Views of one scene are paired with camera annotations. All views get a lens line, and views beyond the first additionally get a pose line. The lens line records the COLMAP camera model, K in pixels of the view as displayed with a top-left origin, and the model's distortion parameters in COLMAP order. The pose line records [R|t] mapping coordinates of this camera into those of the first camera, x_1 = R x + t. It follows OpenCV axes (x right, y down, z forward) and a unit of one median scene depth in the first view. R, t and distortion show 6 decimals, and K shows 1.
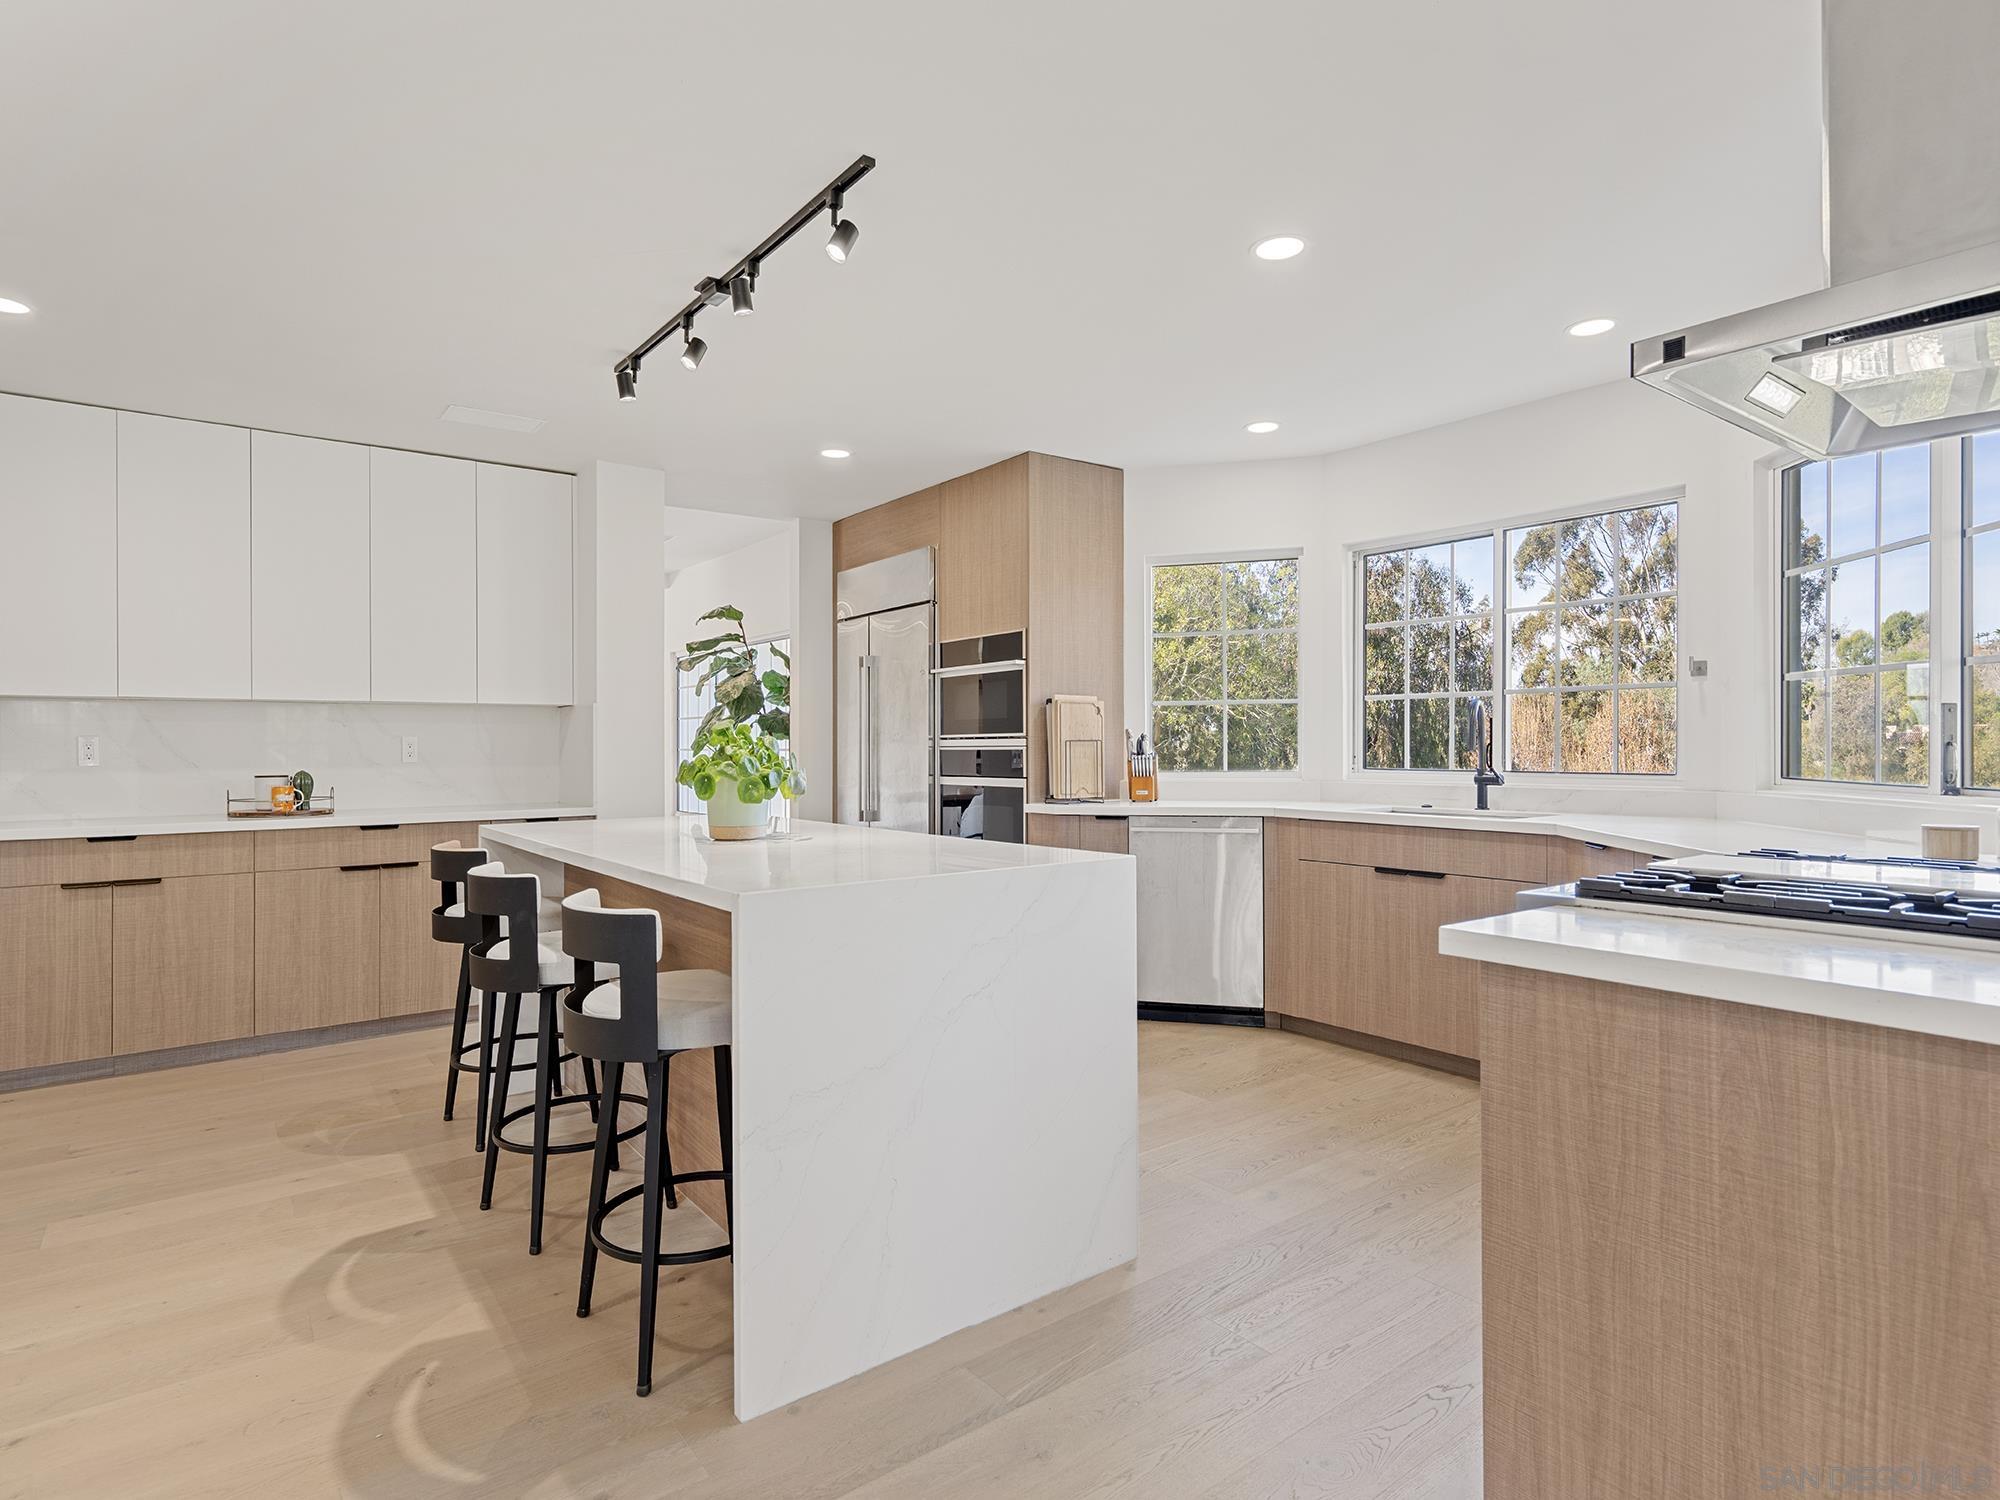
lens RADIAL K [[1069.4, 0, 998.8], [0, 1069.4, 749.2], [0, 0, 1]] dist [0.001749, 0.000229]
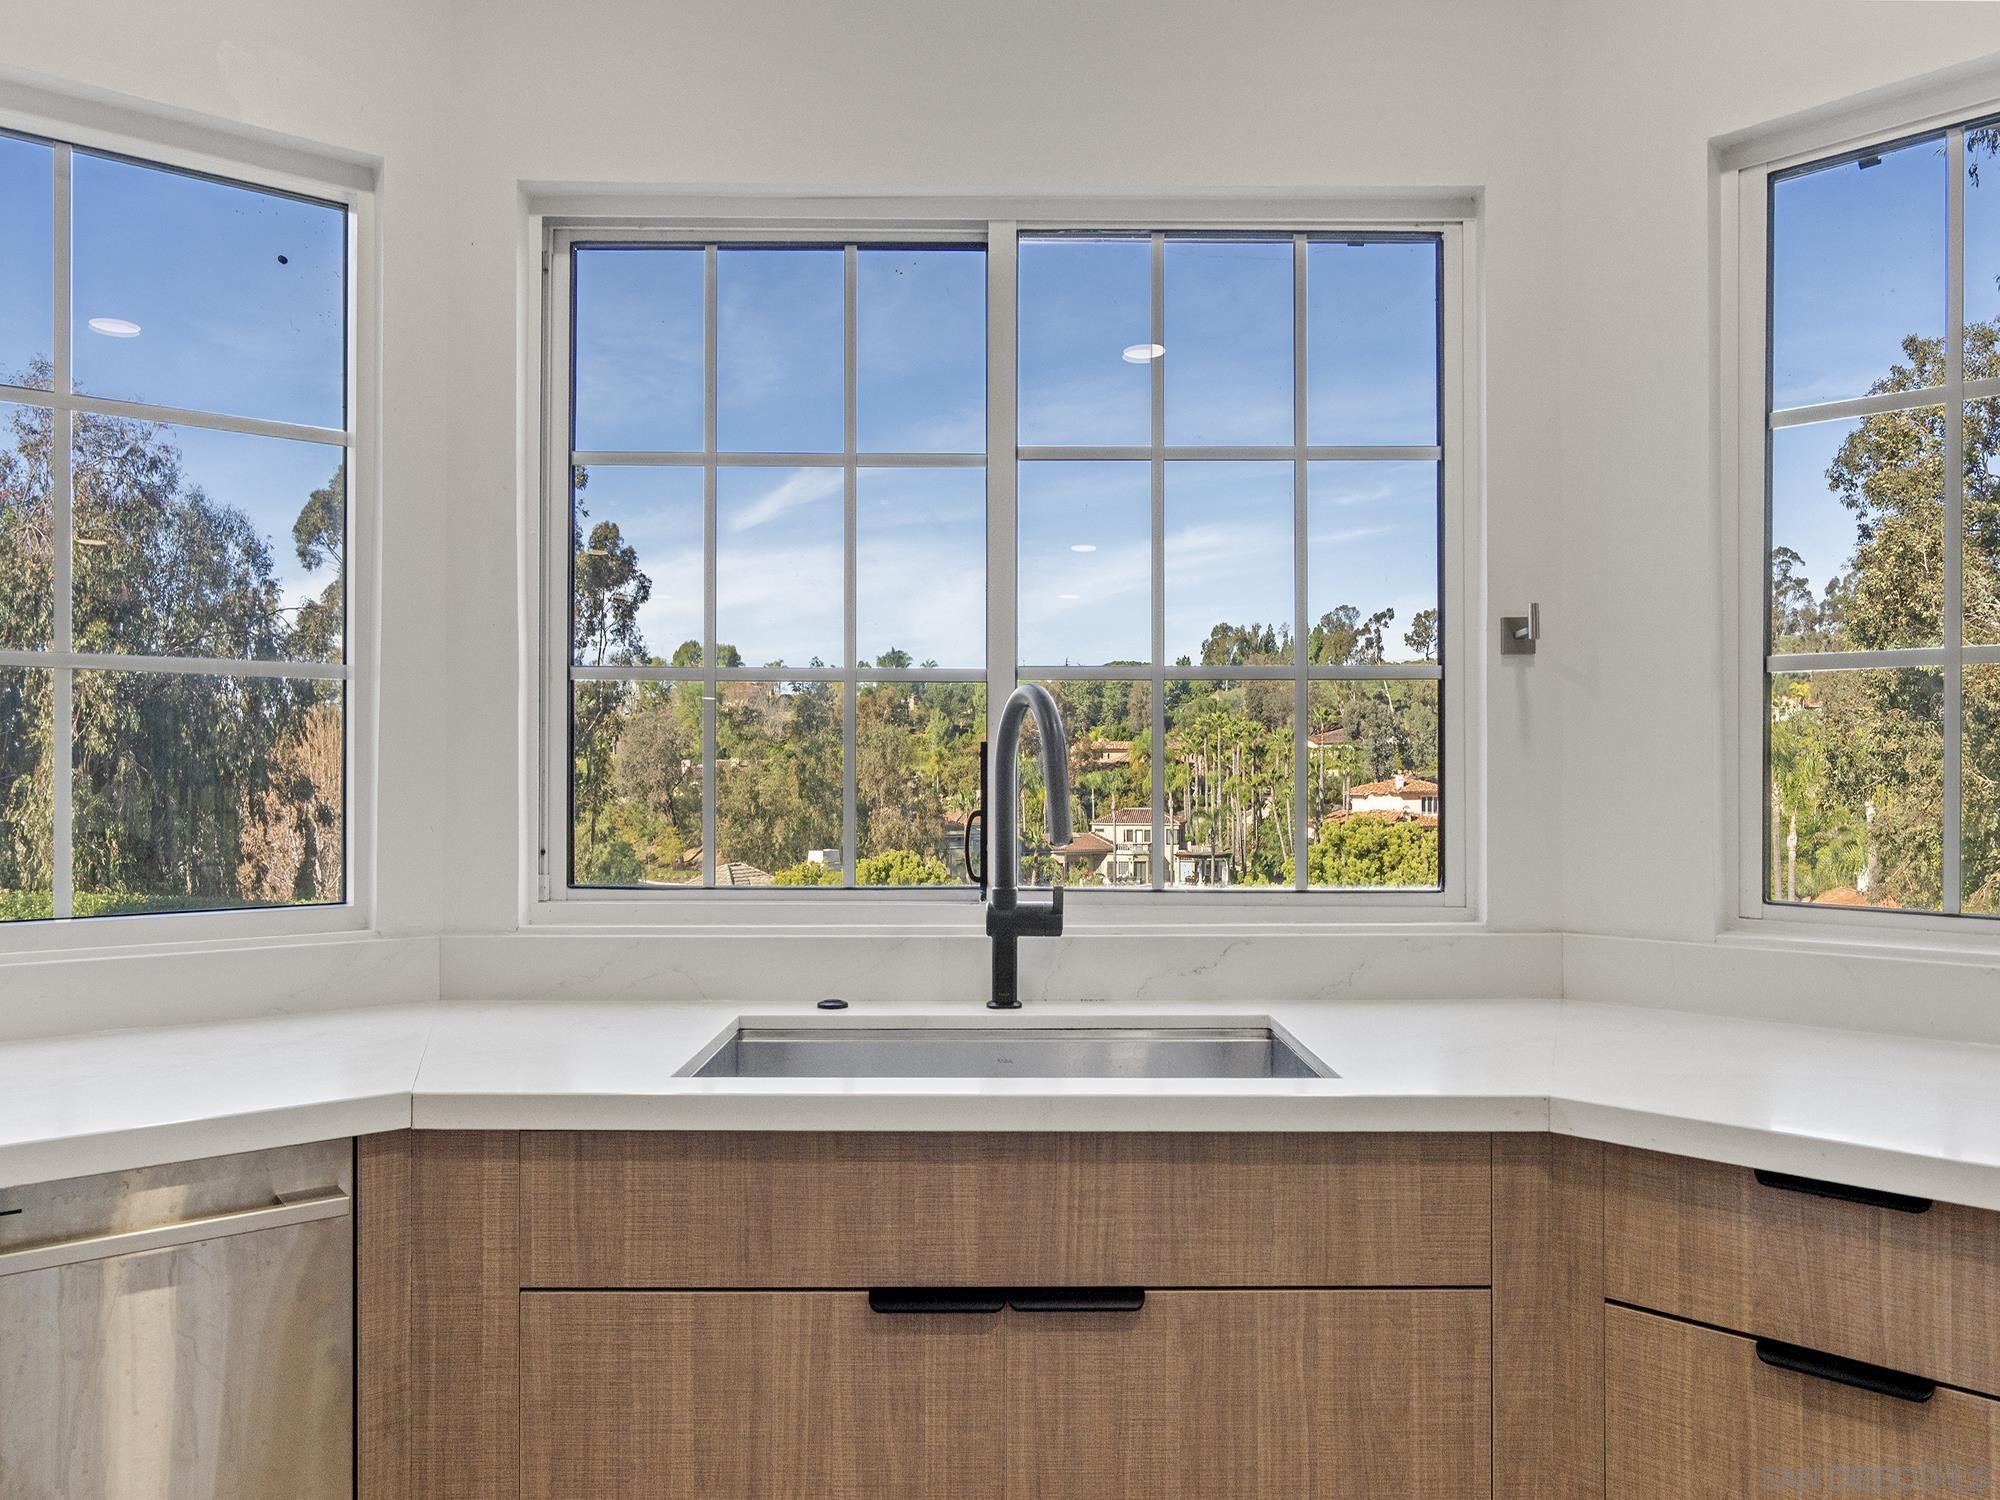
lens RADIAL K [[1405.9, 0, 1008.1], [0, 1405.9, 778.8], [0, 0, 1]] dist [-0.008847, -0.002682]
pose [[0.597339, 0.002851, 0.801984, 0.086700], [0.000160, 0.999993, -0.003674, -0.016119], [-0.801989, 0.002323, 0.597334, 0.727044]]
